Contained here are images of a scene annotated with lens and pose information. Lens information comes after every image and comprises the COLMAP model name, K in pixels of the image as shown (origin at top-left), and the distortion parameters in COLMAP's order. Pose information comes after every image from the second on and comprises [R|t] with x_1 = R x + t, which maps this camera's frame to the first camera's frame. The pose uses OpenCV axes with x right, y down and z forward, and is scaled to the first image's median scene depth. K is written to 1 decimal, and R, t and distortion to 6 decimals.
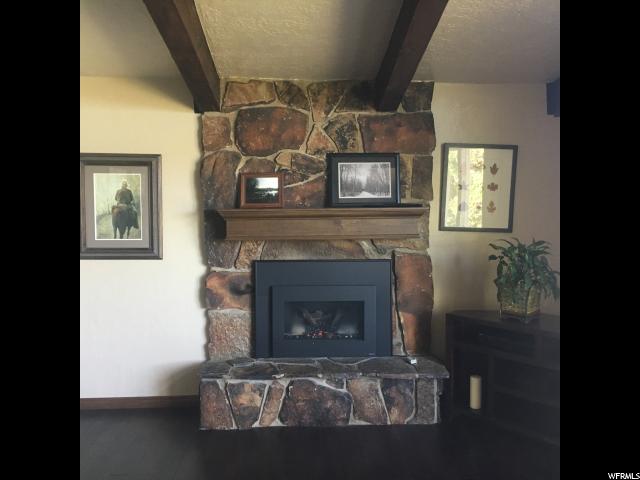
lens RADIAL K [[556.0, 0, 324.5], [0, 556.0, 236.9], [0, 0, 1]] dist [0.056073, 0.002702]
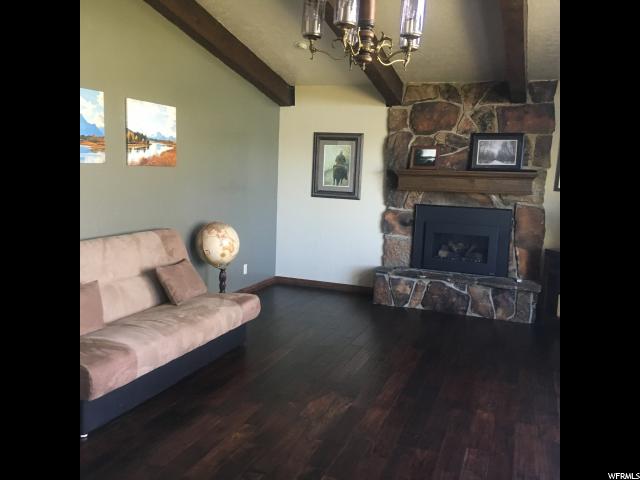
lens RADIAL K [[556.0, 0, 319.9], [0, 556.0, 241.3], [0, 0, 1]] dist [0.056073, 0.002702]
pose [[0.910972, 0.087919, -0.402989, 0.258261], [-0.065304, 0.995439, 0.069550, 0.055107], [0.407266, -0.037042, 0.912558, -0.504840]]
